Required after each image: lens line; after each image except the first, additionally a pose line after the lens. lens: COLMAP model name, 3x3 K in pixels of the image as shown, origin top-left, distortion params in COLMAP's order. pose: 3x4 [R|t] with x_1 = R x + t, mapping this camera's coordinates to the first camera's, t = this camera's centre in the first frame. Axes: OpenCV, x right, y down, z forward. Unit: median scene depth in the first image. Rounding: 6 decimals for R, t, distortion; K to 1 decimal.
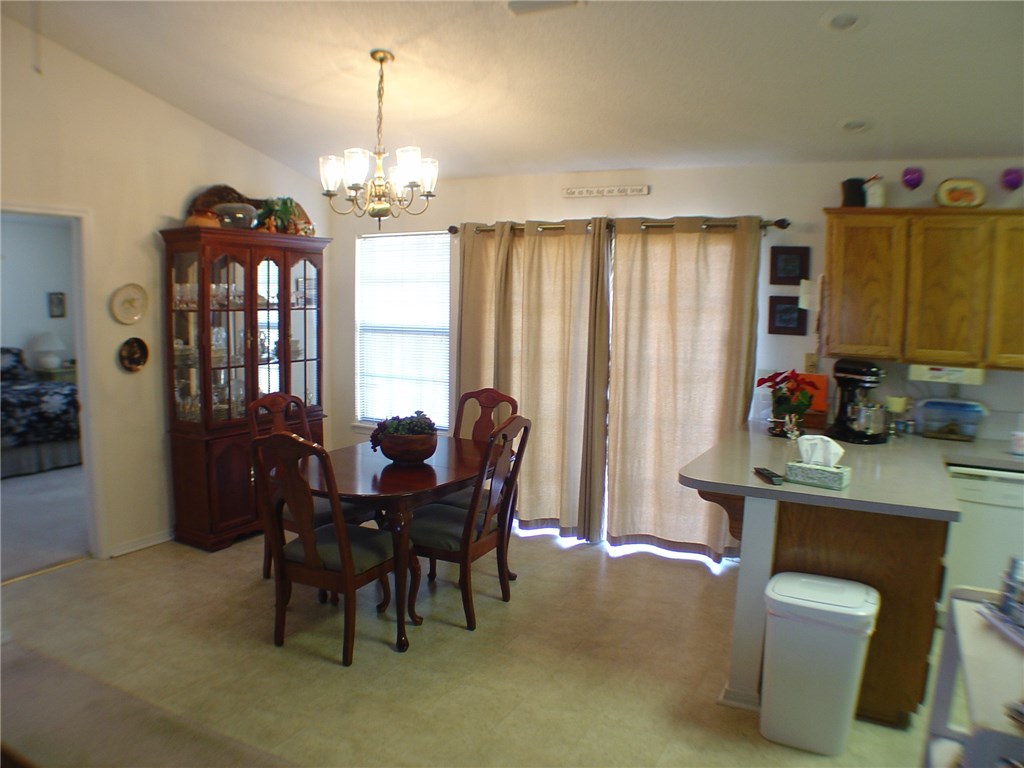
lens RADIAL K [[726.6, 0, 511.5], [0, 726.6, 386.1], [0, 0, 1]] dist [-0.078631, -0.002967]
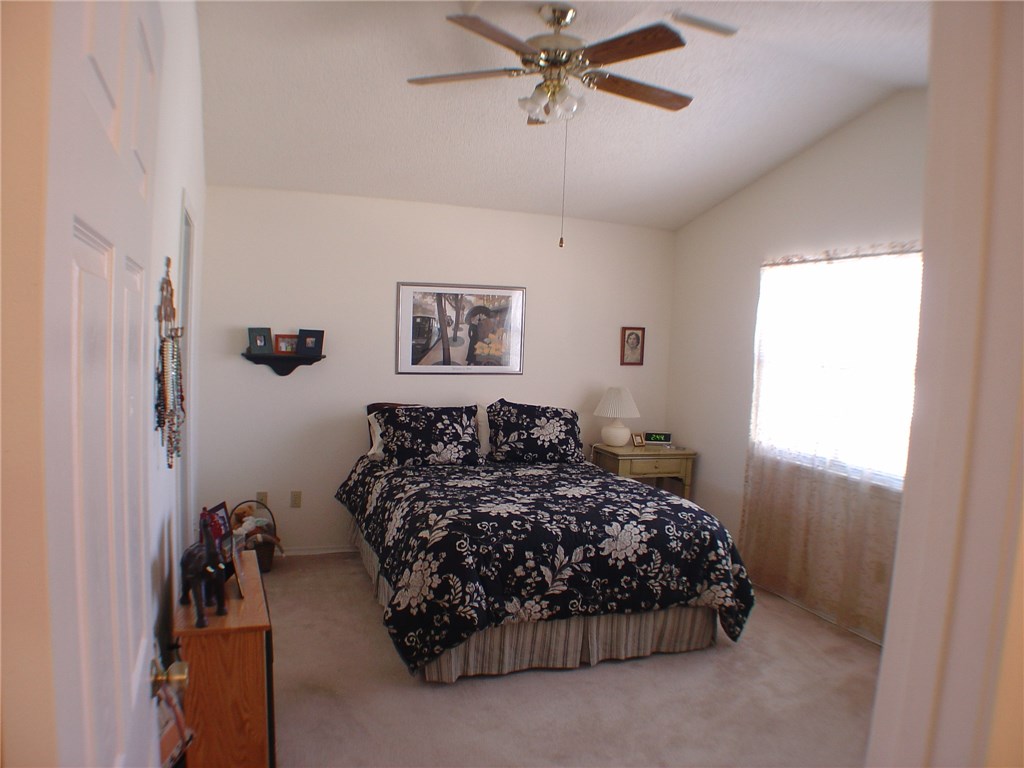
lens RADIAL K [[726.6, 0, 511.3], [0, 726.6, 387.1], [0, 0, 1]] dist [-0.078631, -0.002967]
pose [[0.766023, 0.066424, -0.639371, -0.392312], [-0.115597, 0.992666, -0.035367, -0.053654], [0.632333, 0.101001, 0.768084, 0.543587]]
